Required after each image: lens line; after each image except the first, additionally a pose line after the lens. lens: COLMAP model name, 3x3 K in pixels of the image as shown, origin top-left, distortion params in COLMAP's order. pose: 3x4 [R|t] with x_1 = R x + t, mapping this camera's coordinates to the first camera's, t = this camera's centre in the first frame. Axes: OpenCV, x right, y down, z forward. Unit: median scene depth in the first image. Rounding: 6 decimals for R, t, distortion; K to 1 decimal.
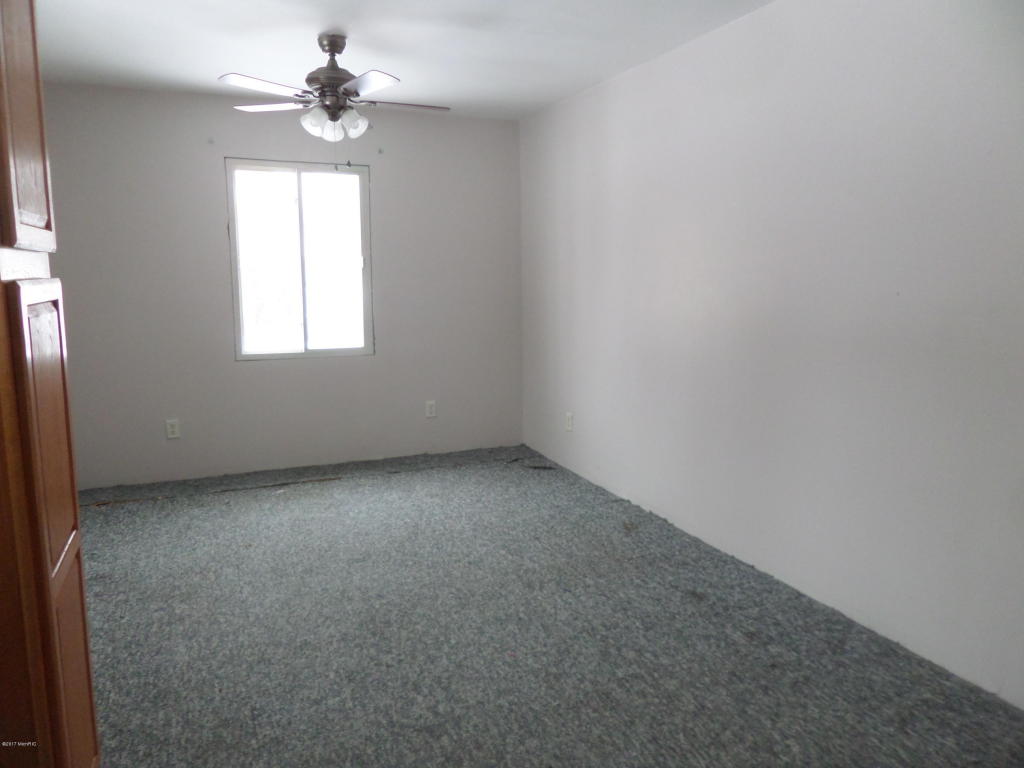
lens RADIAL K [[731.0, 0, 512.0], [0, 731.0, 384.0], [0, 0, 1]] dist [0.003863, 0.000697]
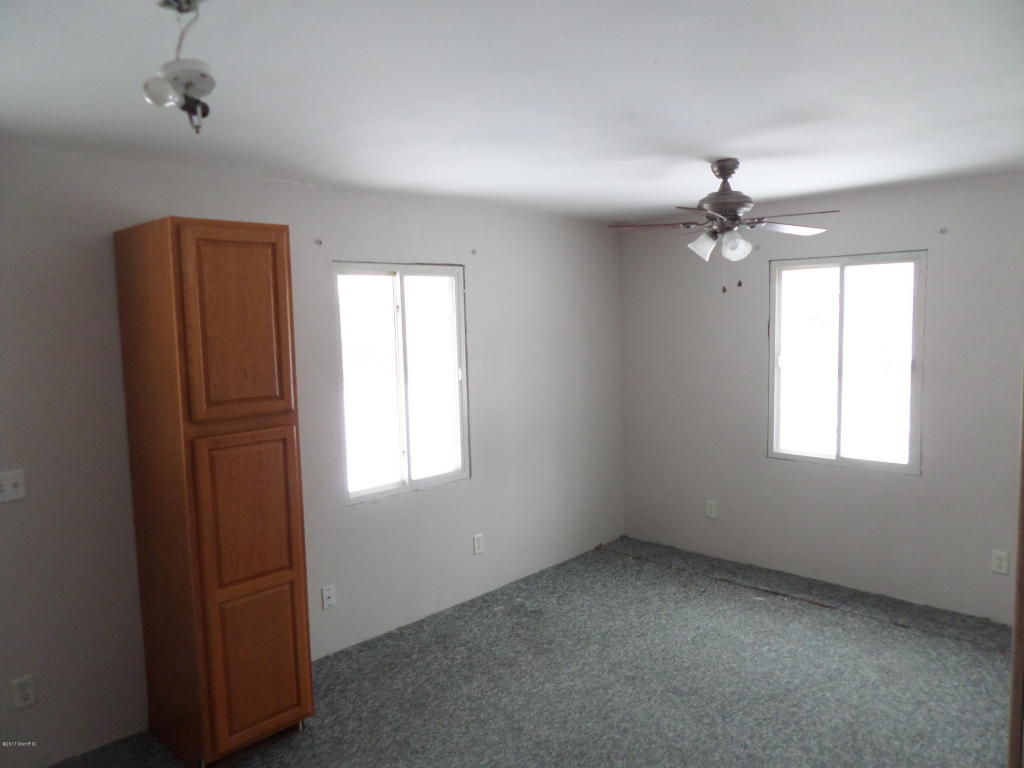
lens RADIAL K [[731.0, 0, 512.0], [0, 731.0, 384.0], [0, 0, 1]] dist [0.003863, 0.000697]
pose [[0.389172, 0.075548, -0.918062, 0.449219], [-0.117201, 0.992593, 0.031999, -0.136010], [0.913679, 0.095145, 0.395143, 0.294966]]
